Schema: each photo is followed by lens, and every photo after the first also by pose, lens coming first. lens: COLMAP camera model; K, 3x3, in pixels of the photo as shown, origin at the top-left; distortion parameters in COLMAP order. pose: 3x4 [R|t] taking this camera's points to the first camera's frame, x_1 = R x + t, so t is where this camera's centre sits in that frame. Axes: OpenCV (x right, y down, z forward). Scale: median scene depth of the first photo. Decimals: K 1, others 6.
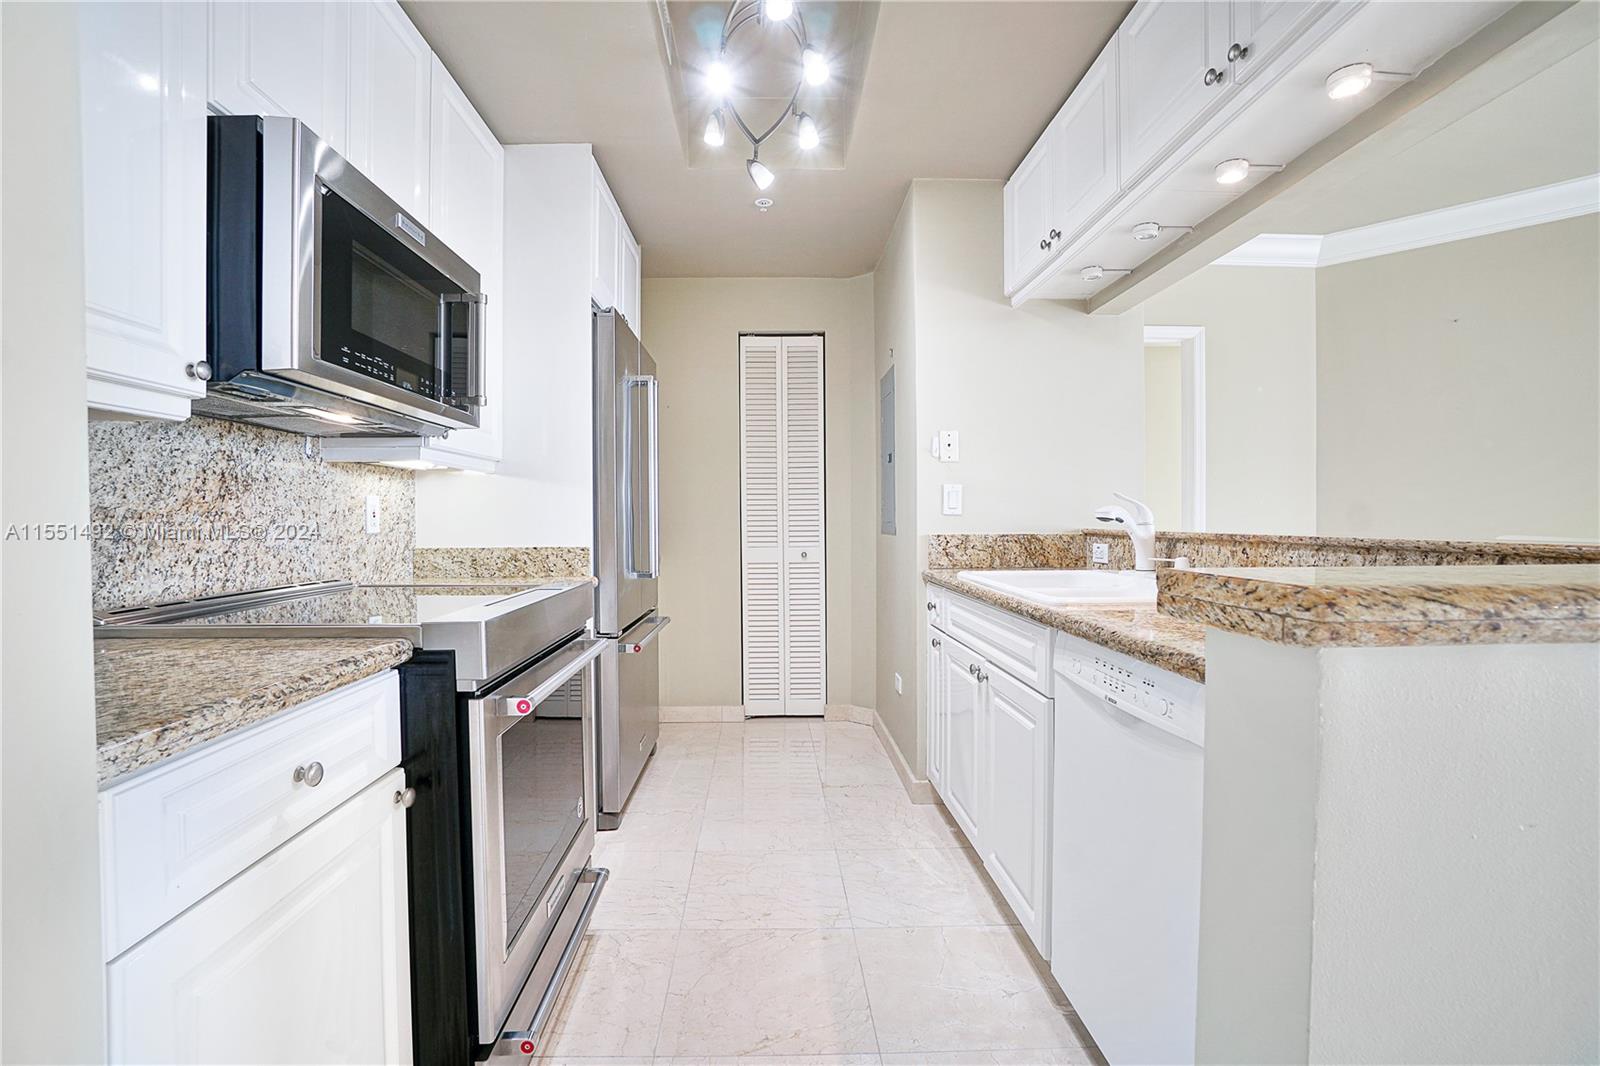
lens RADIAL K [[719.3, 0, 799.7], [0, 719.3, 528.7], [0, 0, 1]] dist [-0.033261, 0.007014]
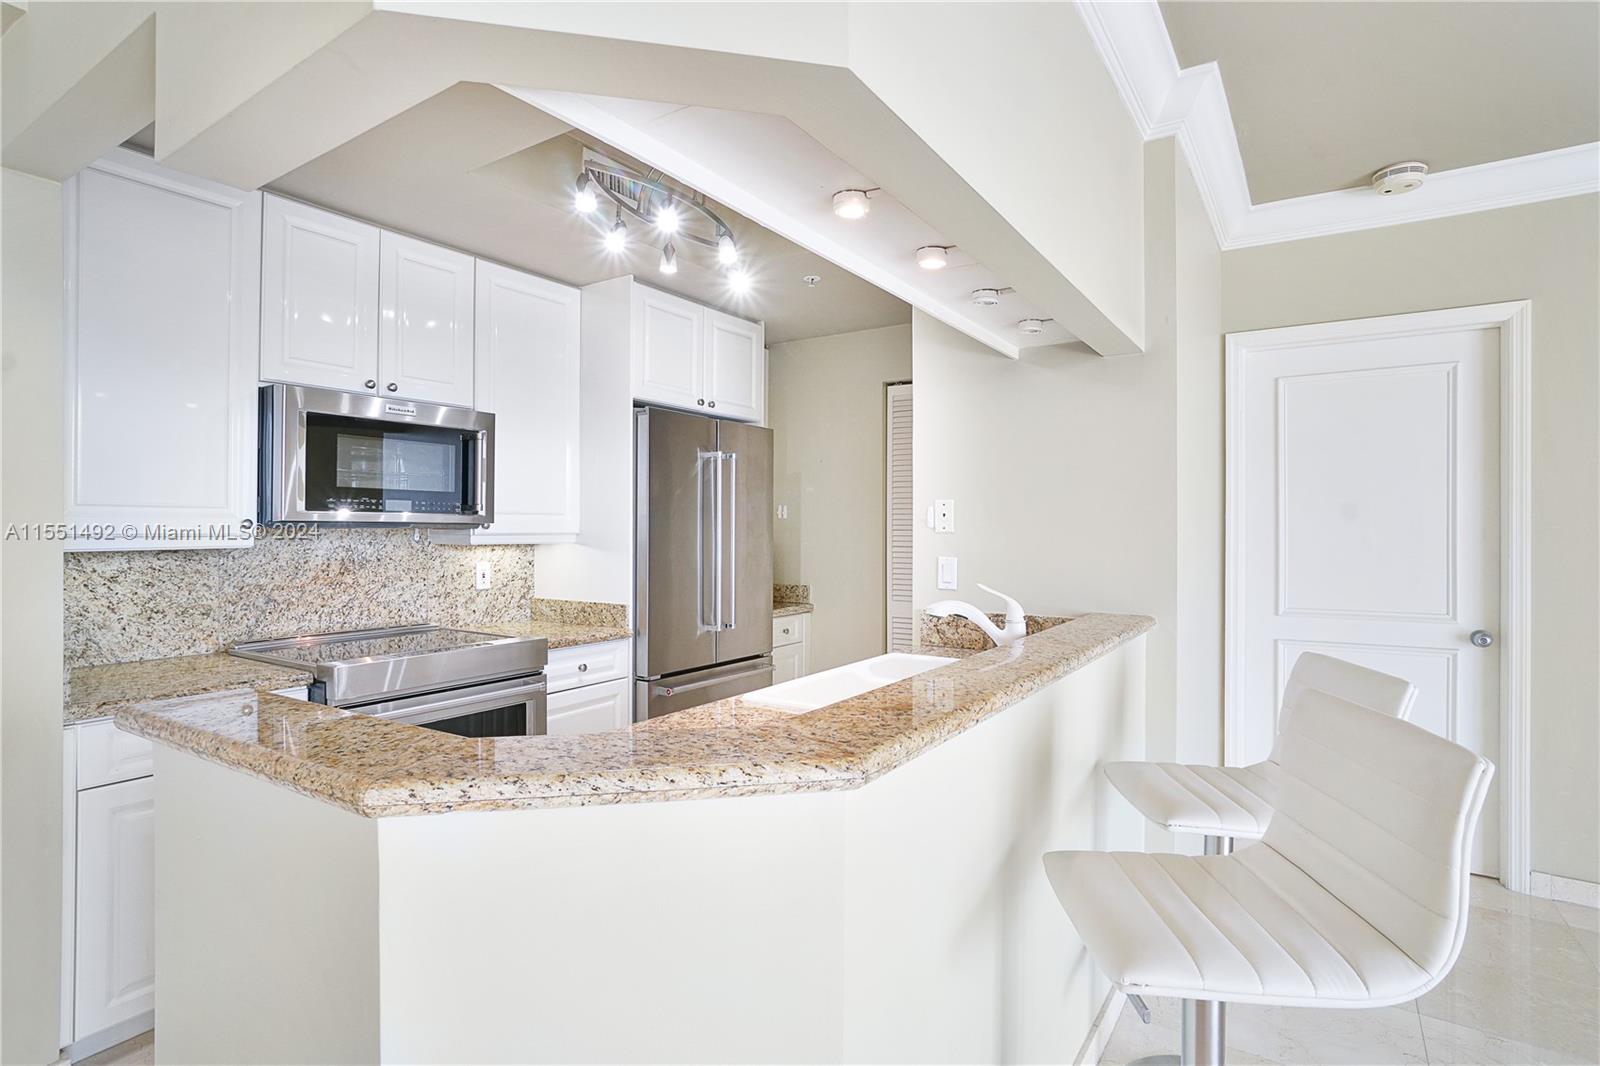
lens RADIAL K [[835.8, 0, 802.7], [0, 835.8, 528.9], [0, 0, 1]] dist [-0.006169, -0.000651]
pose [[0.821191, 0.008969, -0.570582, 1.031094], [-0.017384, 0.999806, -0.009305, -0.128547], [0.570388, 0.017560, 0.821188, -0.008715]]
